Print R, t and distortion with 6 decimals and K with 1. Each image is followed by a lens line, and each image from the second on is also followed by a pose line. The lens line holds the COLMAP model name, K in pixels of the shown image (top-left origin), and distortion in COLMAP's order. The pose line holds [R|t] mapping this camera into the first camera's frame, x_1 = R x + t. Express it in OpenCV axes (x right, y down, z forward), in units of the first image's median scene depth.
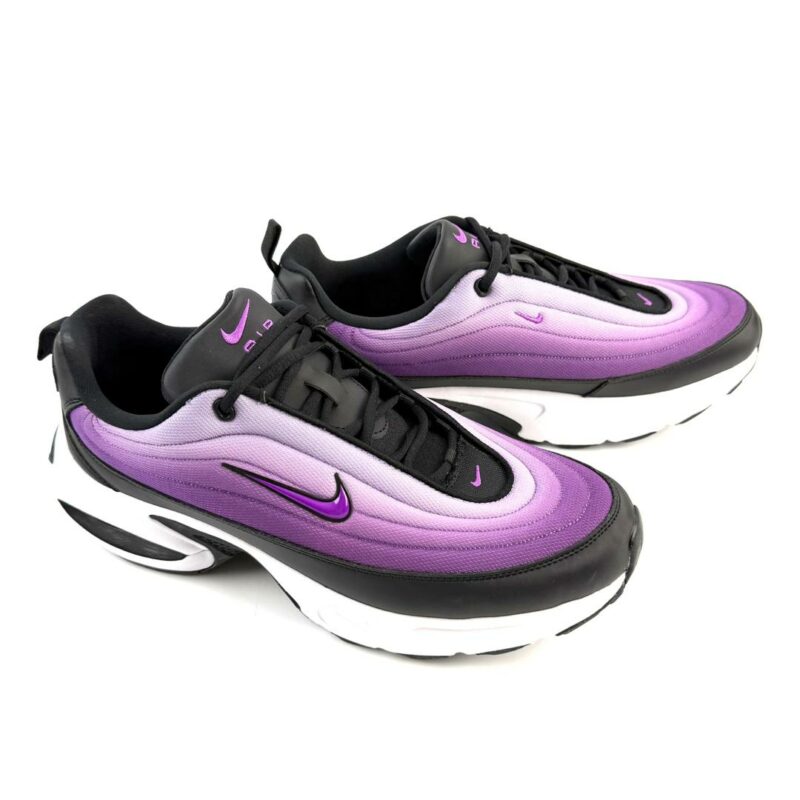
lens RADIAL K [[723.9, 0, 400.0], [0, 723.9, 400.0], [0, 0, 1]] dist [0.184450, -0.481130]
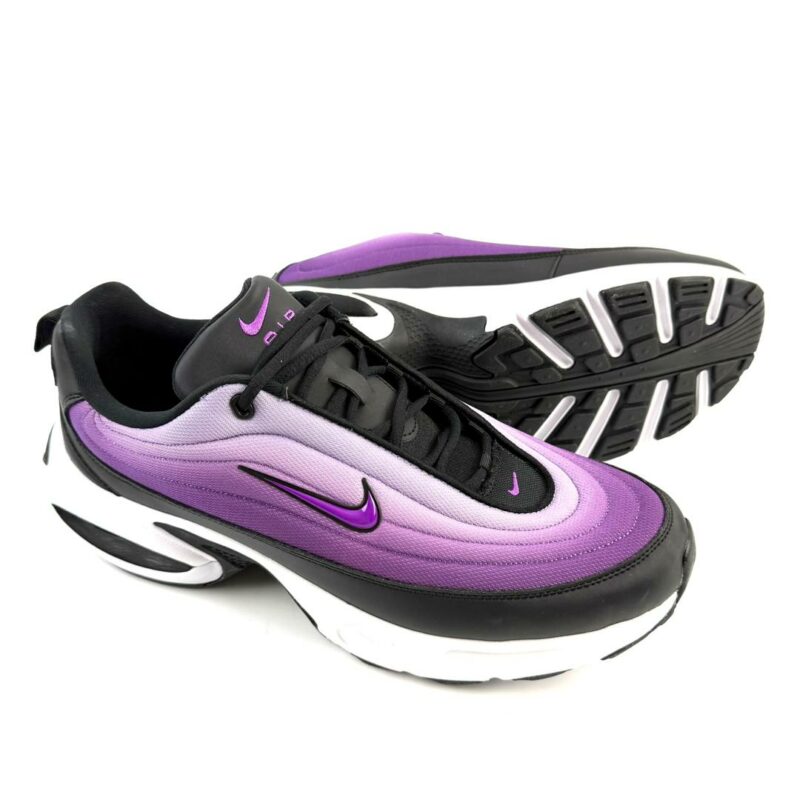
lens RADIAL K [[723.9, 0, 400.0], [0, 723.9, 400.0], [0, 0, 1]] dist [0.184450, -0.481130]
pose [[0.999750, 0.014920, 0.016650, -0.056578], [-0.014658, 0.999769, -0.015737, 0.015586], [-0.016881, 0.015489, 0.999738, 0.084274]]
